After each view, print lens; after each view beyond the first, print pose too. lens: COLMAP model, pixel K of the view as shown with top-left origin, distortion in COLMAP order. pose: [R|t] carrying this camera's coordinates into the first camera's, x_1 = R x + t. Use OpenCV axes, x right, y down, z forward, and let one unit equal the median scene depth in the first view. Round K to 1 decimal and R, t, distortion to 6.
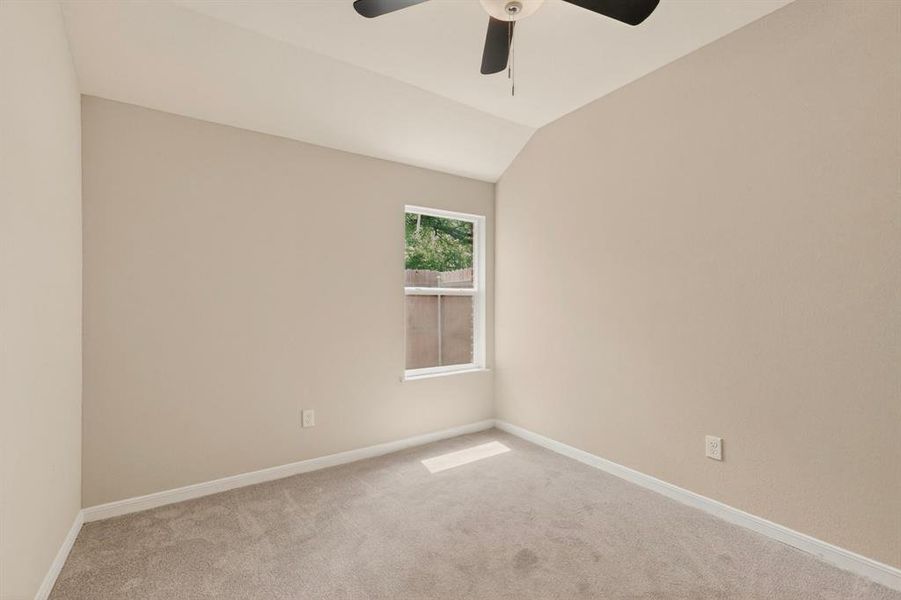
lens RADIAL K [[395.8, 0, 450.5], [0, 395.8, 302.9], [0, 0, 1]] dist [0.001546, 0.000142]
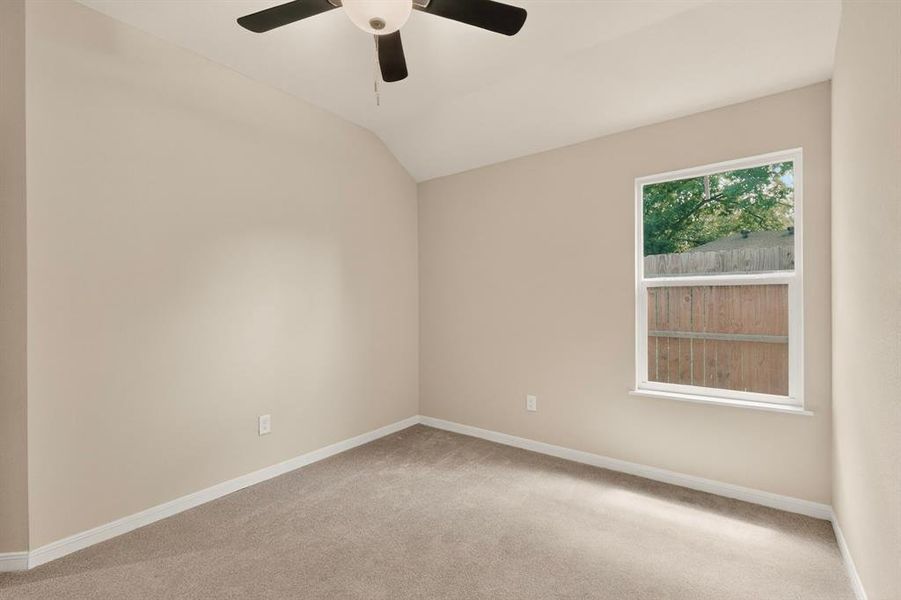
lens RADIAL K [[395.8, 0, 450.5], [0, 395.8, 302.9], [0, 0, 1]] dist [0.001546, 0.000142]
pose [[0.321783, -0.001062, -0.946813, 0.492350], [0.006212, 0.999980, 0.000989, 0.006916], [0.946793, -0.006200, 0.321783, 0.341839]]
